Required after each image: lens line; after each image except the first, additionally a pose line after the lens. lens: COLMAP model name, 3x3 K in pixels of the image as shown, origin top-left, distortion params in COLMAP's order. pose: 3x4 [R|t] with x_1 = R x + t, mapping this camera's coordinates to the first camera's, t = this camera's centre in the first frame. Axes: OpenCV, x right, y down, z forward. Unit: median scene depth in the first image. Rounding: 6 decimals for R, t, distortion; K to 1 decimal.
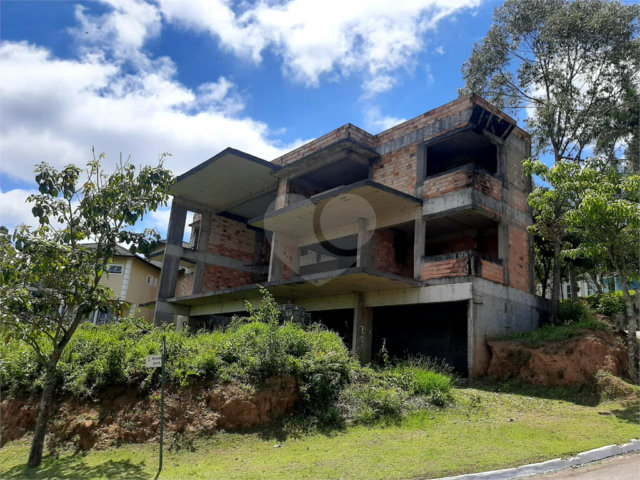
lens RADIAL K [[495.2, 0, 319.7], [0, 495.2, 242.0], [0, 0, 1]] dist [0.078266, -0.104510]
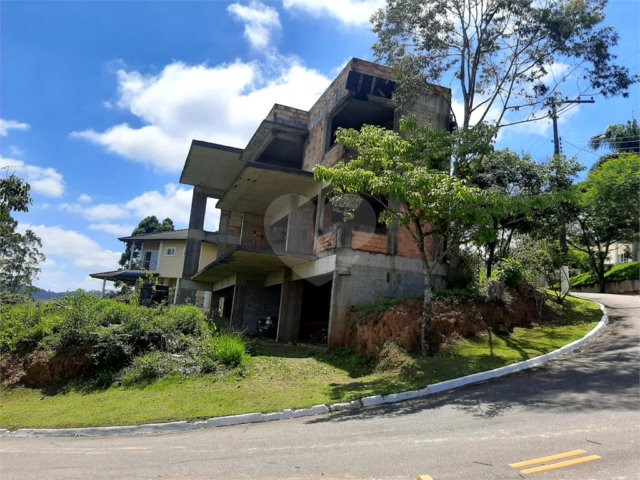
lens RADIAL K [[496.3, 0, 320.0], [0, 496.3, 240.0], [0, 0, 1]] dist [0.075832, -0.101718]
pose [[0.937078, -0.057034, -0.344430, 0.894295], [0.076126, 0.996207, 0.042152, 0.010597], [0.340719, -0.065720, 0.937865, 0.074661]]
